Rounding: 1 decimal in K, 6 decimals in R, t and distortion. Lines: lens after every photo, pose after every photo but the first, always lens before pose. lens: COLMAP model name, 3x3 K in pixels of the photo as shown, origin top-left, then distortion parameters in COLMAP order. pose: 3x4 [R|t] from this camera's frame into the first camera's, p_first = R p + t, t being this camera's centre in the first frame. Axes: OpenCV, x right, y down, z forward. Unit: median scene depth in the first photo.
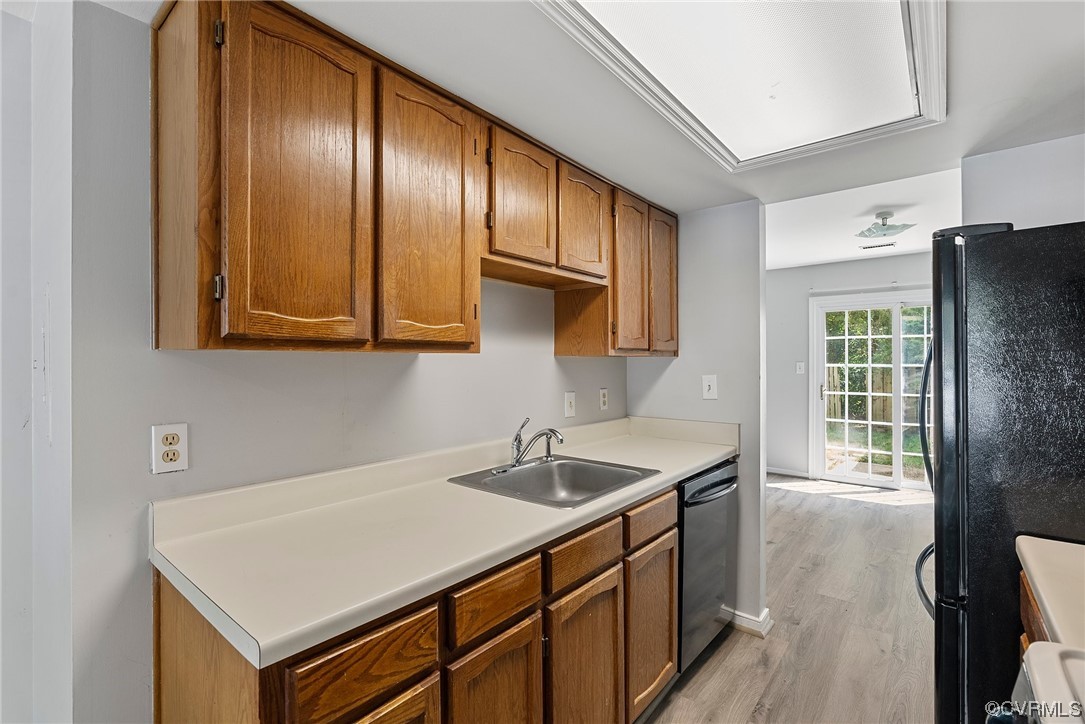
lens RADIAL K [[489.2, 0, 542.5], [0, 489.2, 362.0], [0, 0, 1]] dist [-0.016832, 0.006921]
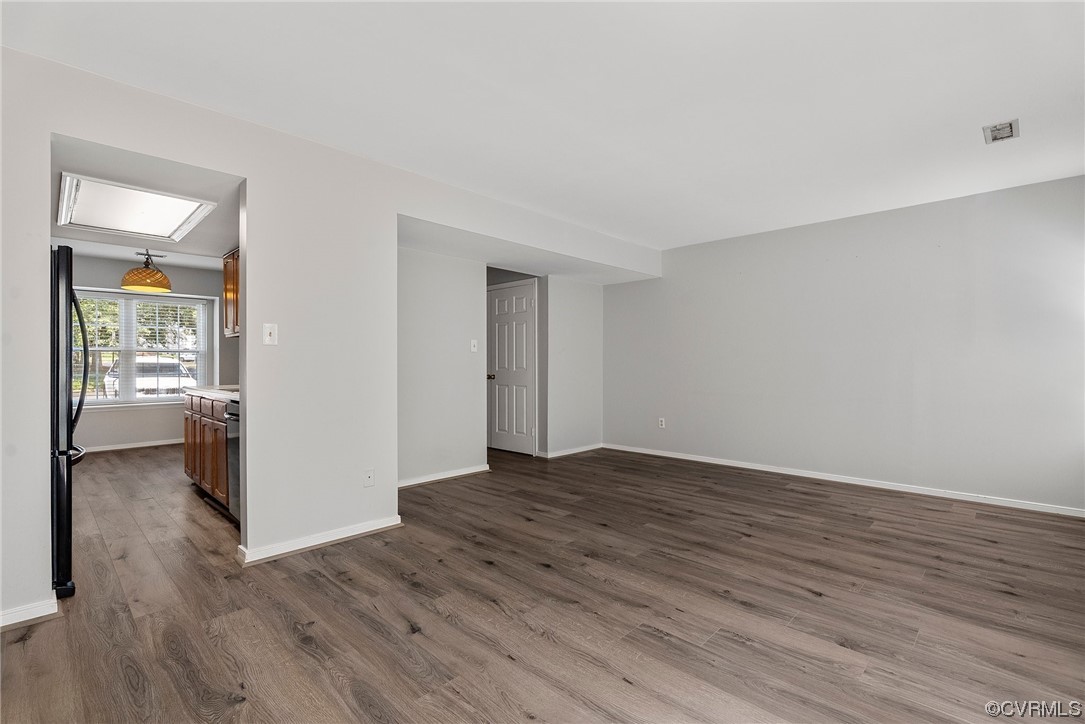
lens RADIAL K [[489.2, 0, 542.5], [0, 489.2, 362.0], [0, 0, 1]] dist [-0.016832, 0.006921]
pose [[-0.078192, -0.001007, -0.996938, 0.765278], [0.002815, 0.999995, -0.001231, 0.045721], [0.996934, -0.002902, -0.078189, 0.895477]]
